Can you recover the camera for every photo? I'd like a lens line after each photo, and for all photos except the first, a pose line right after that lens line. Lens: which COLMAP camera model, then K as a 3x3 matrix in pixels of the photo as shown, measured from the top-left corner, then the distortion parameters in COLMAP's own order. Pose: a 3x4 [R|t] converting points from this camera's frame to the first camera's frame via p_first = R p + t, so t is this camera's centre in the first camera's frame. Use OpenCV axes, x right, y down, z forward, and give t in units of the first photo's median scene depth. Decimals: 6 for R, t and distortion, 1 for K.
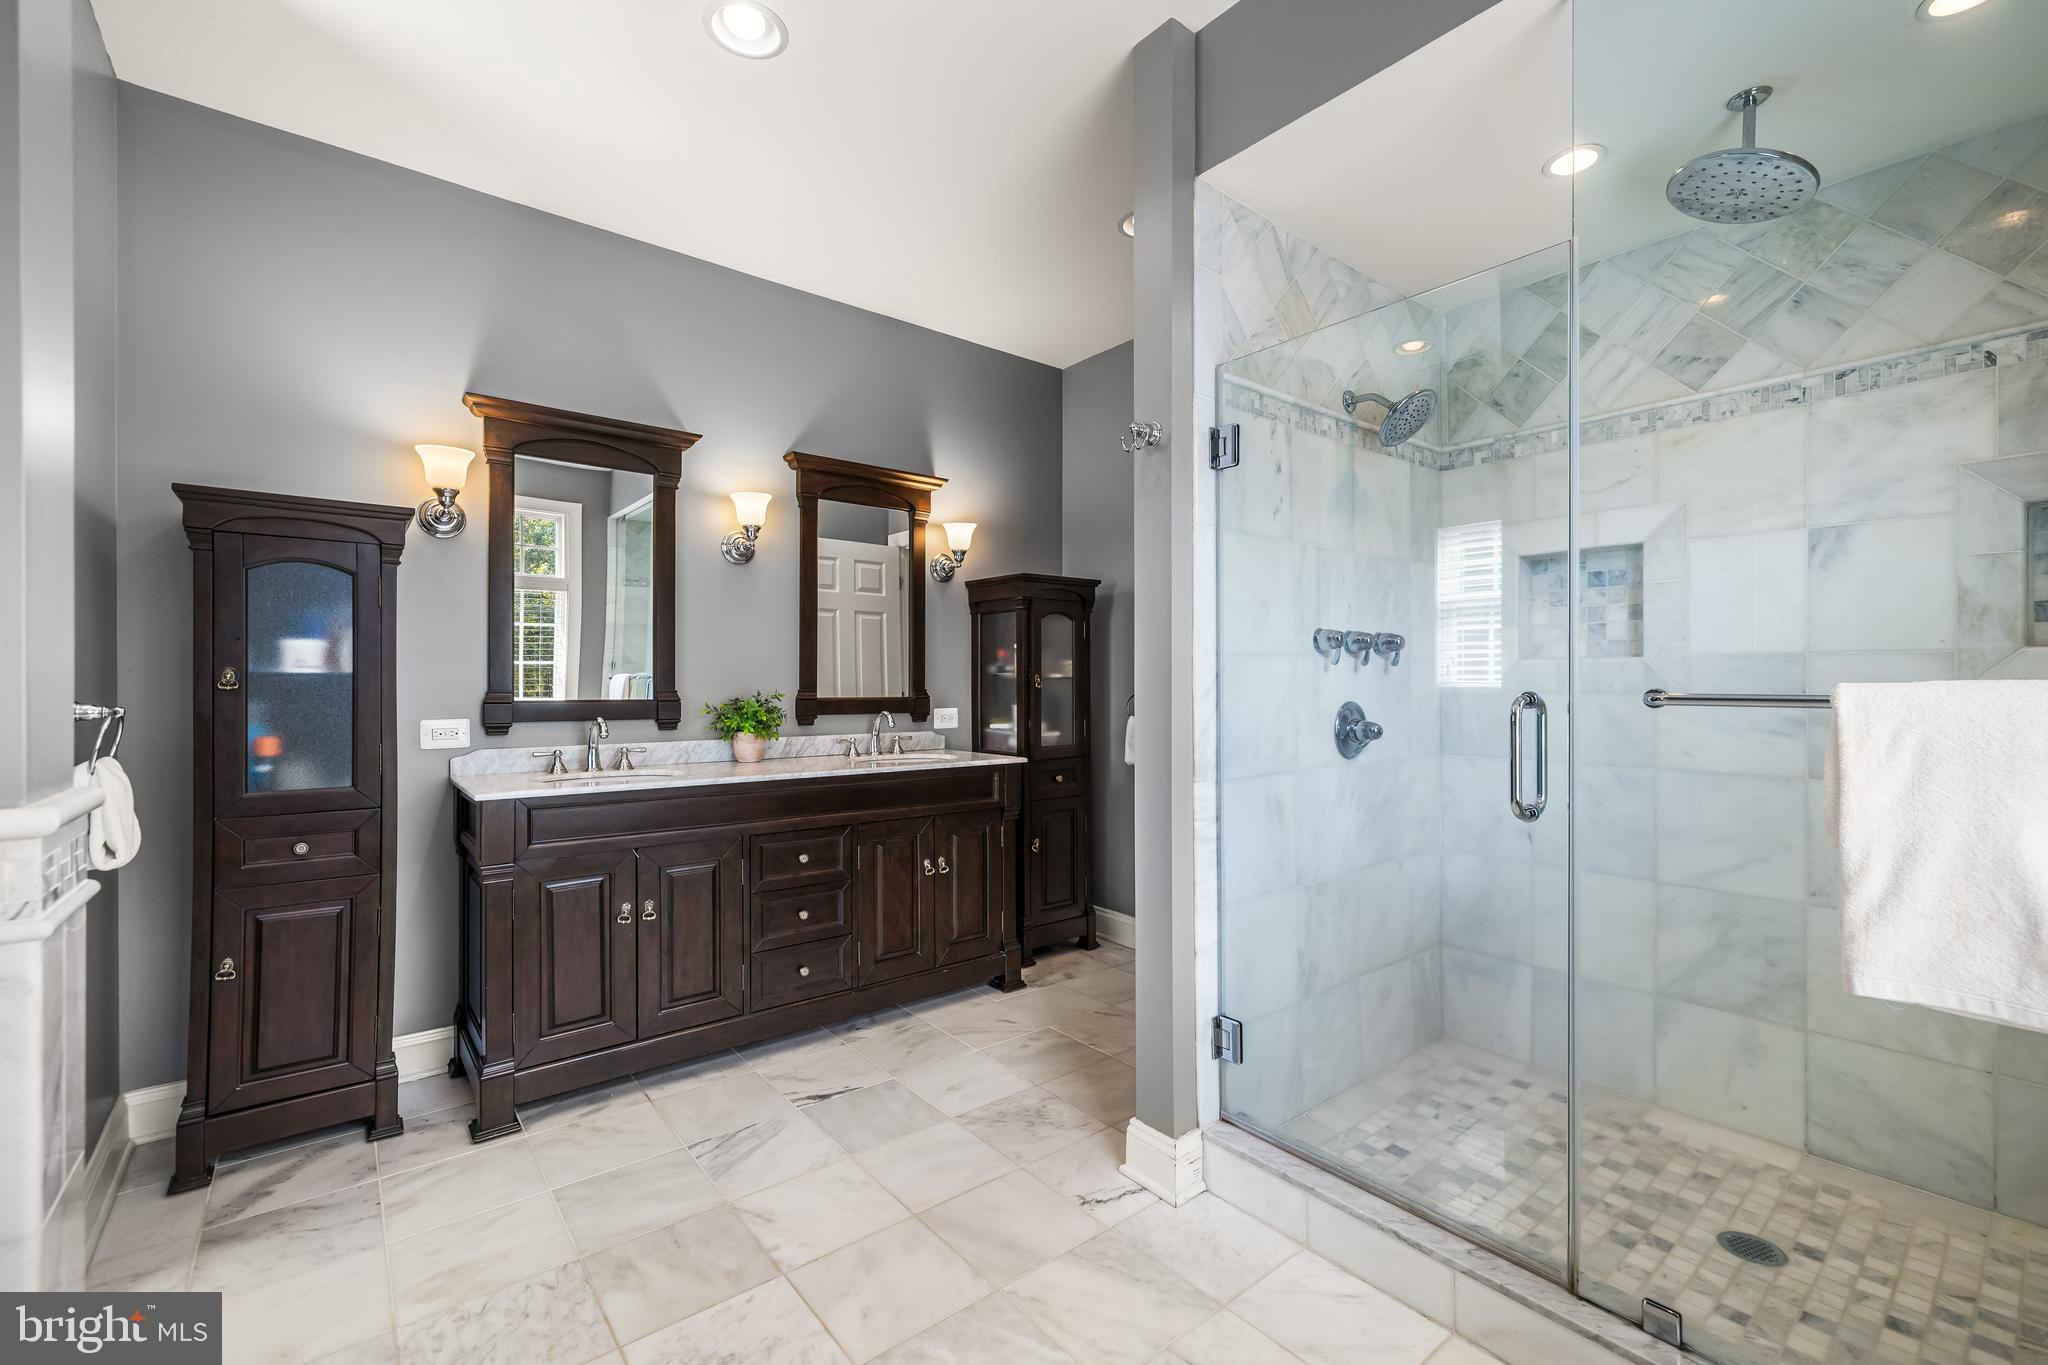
lens RADIAL K [[873.8, 0, 1017.6], [0, 873.8, 677.6], [0, 0, 1]] dist [0.003175, -0.000519]
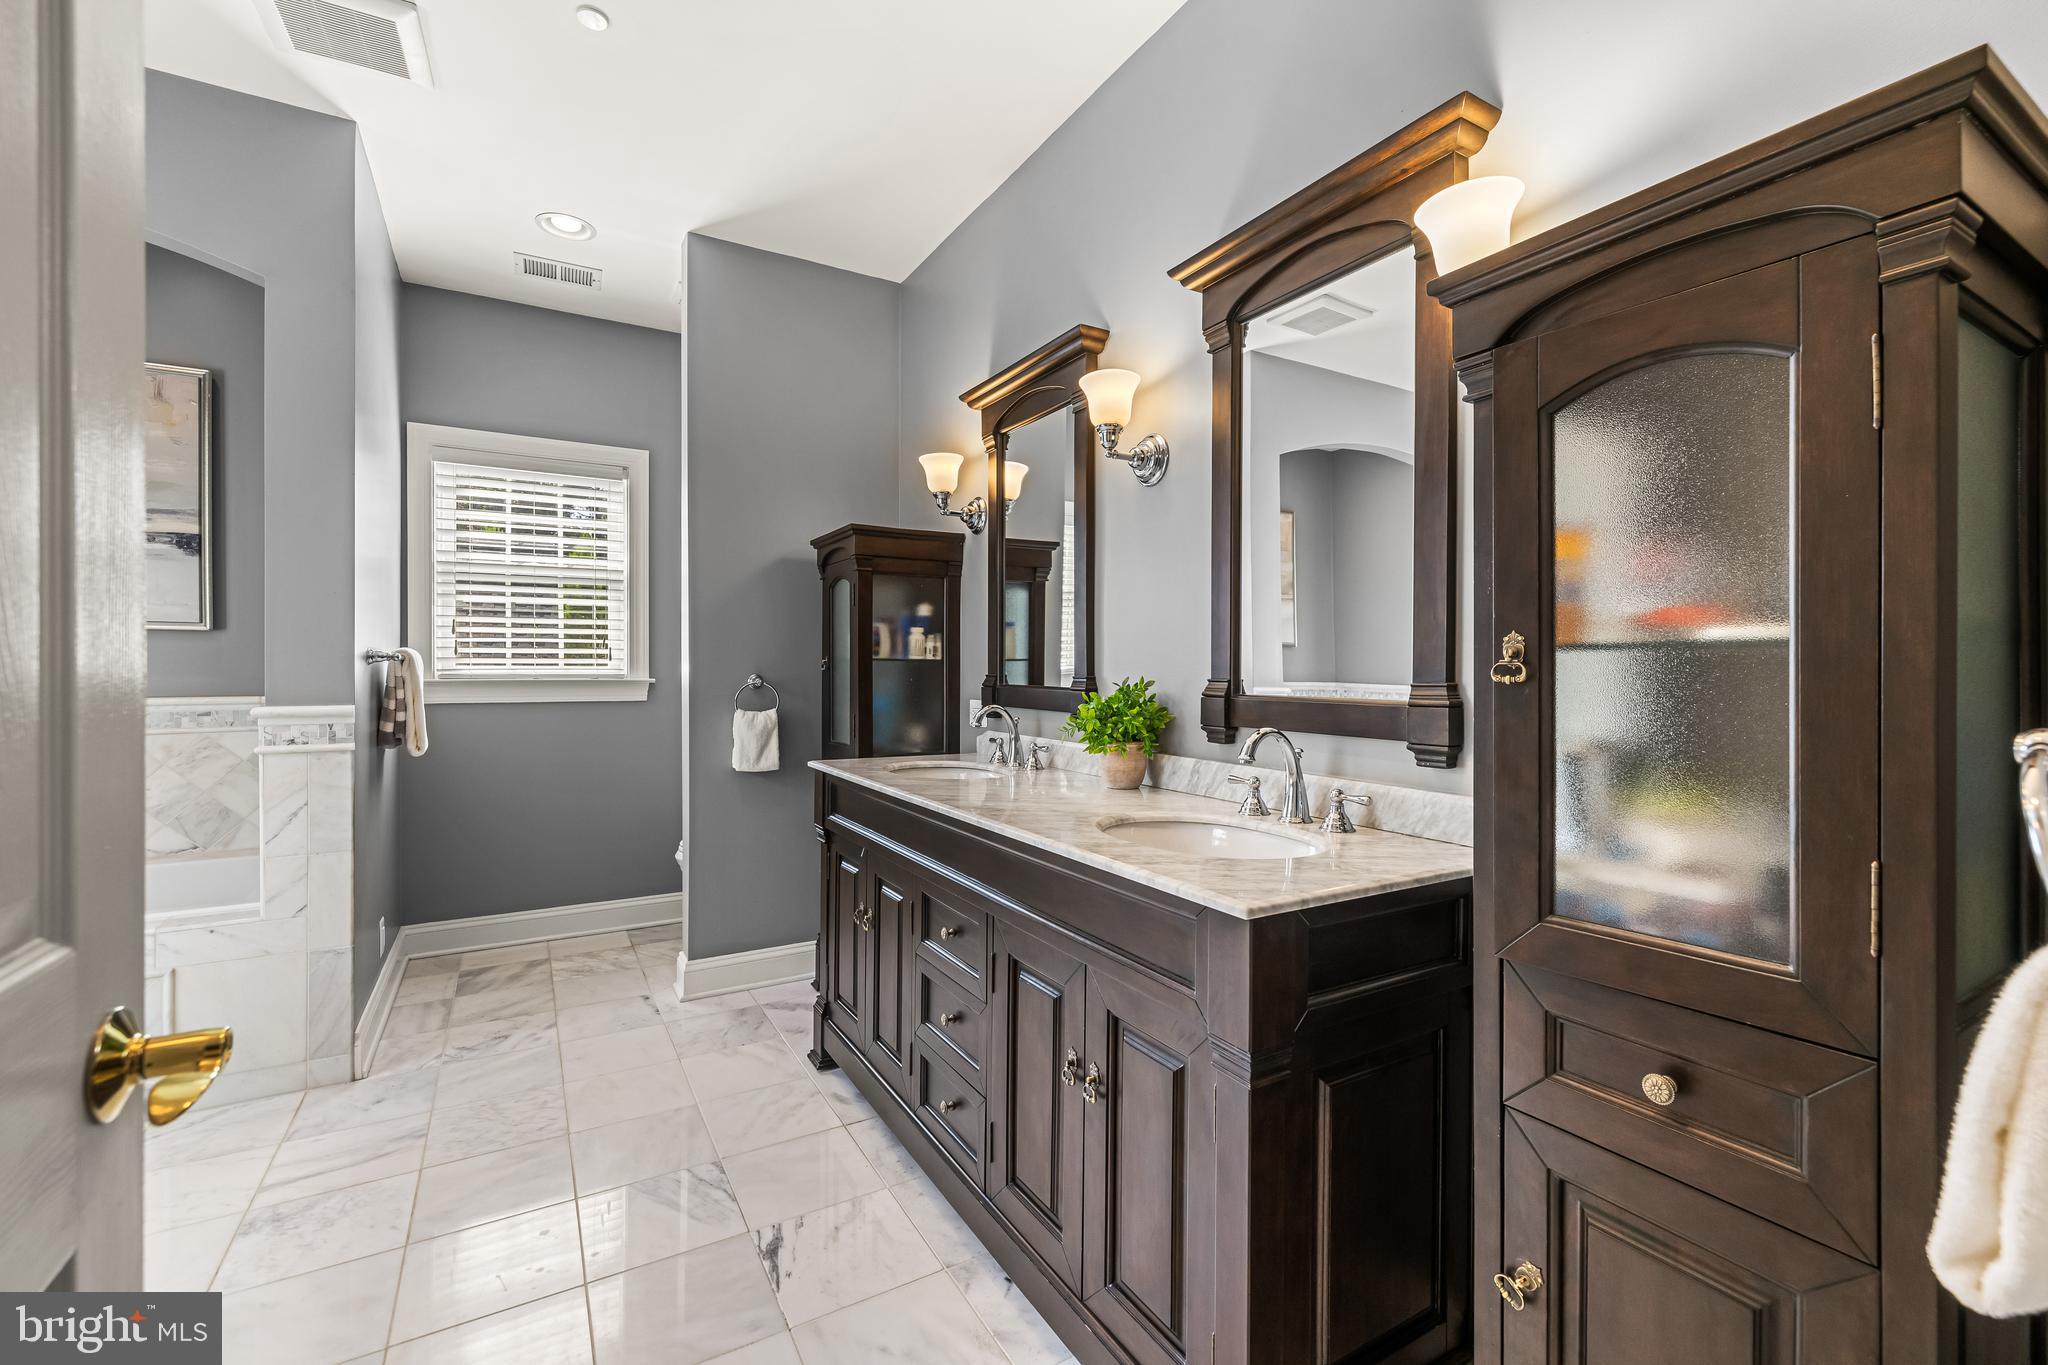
lens RADIAL K [[873.8, 0, 1028.6], [0, 873.8, 668.6], [0, 0, 1]] dist [0.003175, -0.000519]
pose [[-0.142544, 0.003876, -0.989781, 0.439426], [0.001561, 0.999992, 0.003691, 0.006975], [0.989787, -0.001019, -0.142549, 1.293539]]
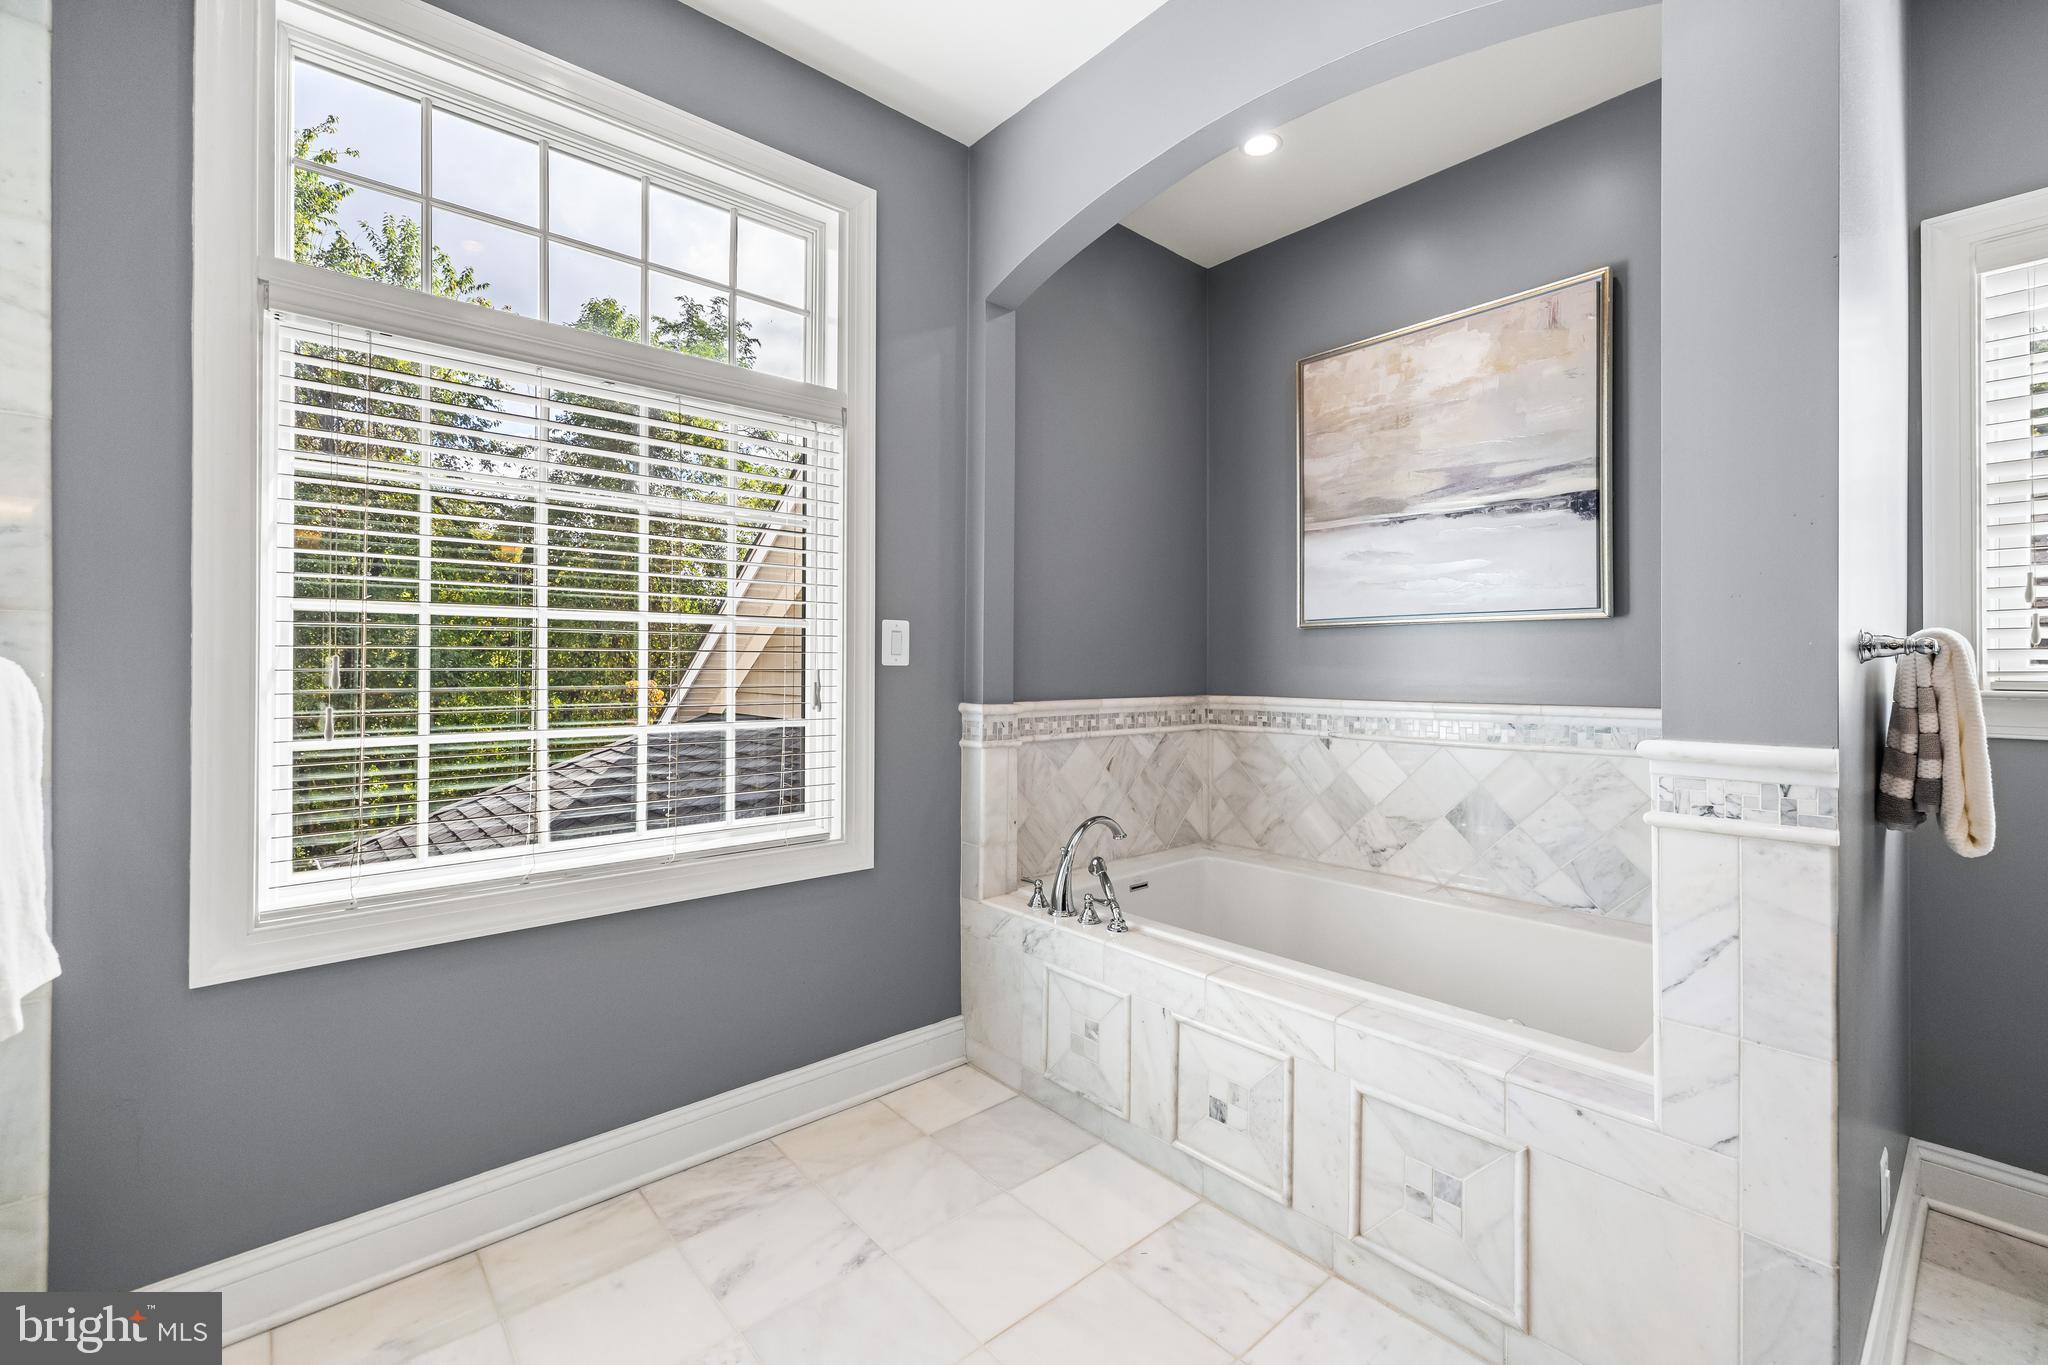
lens RADIAL K [[873.8, 0, 1032.6], [0, 873.8, 665.6], [0, 0, 1]] dist [0.003175, -0.000519]
pose [[-0.998378, 0.002151, -0.056897, 0.218666], [0.002318, 0.999993, -0.002868, 0.007084], [0.056891, -0.002995, -0.998376, 1.052781]]
